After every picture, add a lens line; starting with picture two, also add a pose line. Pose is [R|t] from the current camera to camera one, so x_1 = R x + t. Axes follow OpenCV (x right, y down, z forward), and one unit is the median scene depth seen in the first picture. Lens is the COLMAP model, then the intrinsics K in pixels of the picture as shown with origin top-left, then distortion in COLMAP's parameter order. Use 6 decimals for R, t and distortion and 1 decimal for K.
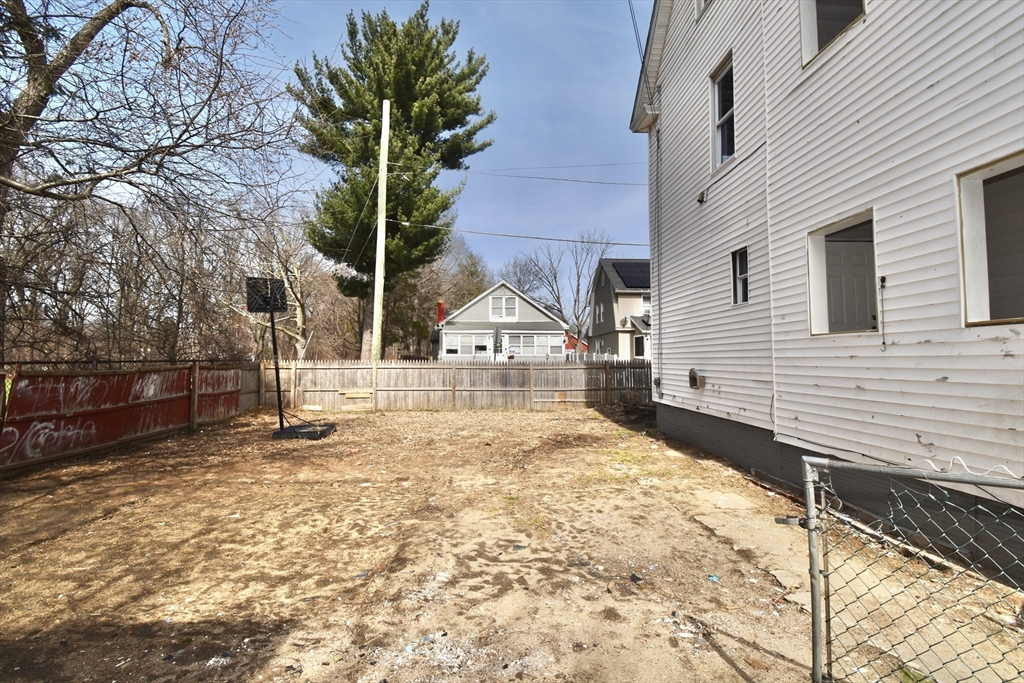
lens RADIAL K [[466.2, 0, 518.4], [0, 466.2, 335.7], [0, 0, 1]] dist [-0.002163, -0.000919]
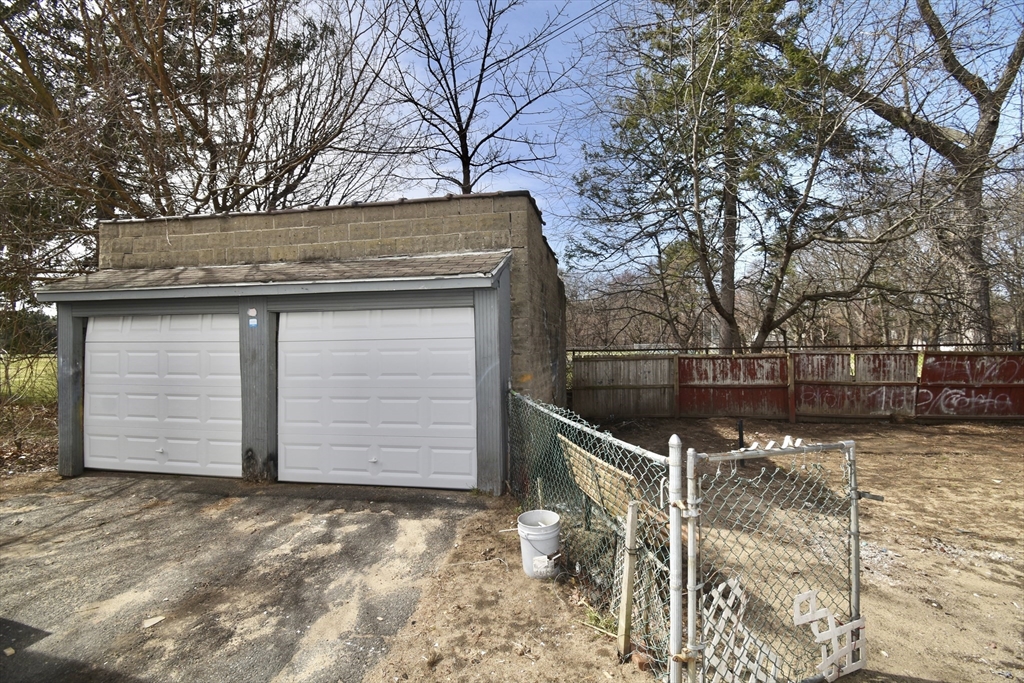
lens RADIAL K [[466.2, 0, 518.4], [0, 466.2, 335.7], [0, 0, 1]] dist [-0.002163, -0.000919]
pose [[-0.264456, -0.017229, -0.964244, 0.621814], [0.072703, 0.996639, -0.037747, -0.010006], [0.961653, -0.080086, -0.262315, 0.148788]]
